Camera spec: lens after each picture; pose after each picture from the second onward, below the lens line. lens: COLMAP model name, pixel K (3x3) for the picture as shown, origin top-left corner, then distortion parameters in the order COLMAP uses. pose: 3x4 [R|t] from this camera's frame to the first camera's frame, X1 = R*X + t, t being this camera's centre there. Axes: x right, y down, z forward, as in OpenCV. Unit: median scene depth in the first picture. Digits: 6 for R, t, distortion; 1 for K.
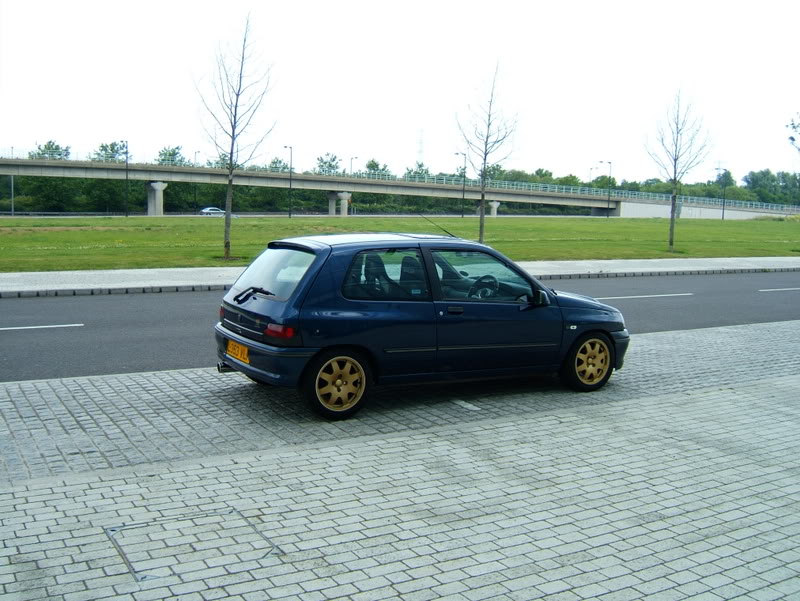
lens RADIAL K [[846.9, 0, 397.6], [0, 846.9, 292.3], [0, 0, 1]] dist [-0.084580, 0.000000]
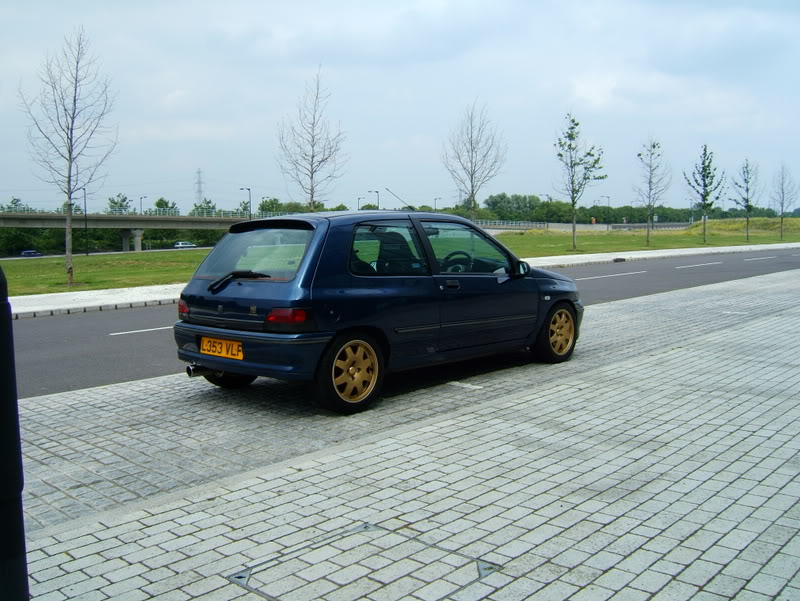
lens RADIAL K [[758.1, 0, 397.1], [0, 758.1, 303.9], [0, 0, 1]] dist [-0.095887, 0.000000]
pose [[0.961080, -0.073362, 0.266350, -0.190237], [0.076503, 0.997068, -0.001420, 0.034894], [-0.265465, 0.021742, 0.963875, 0.183668]]
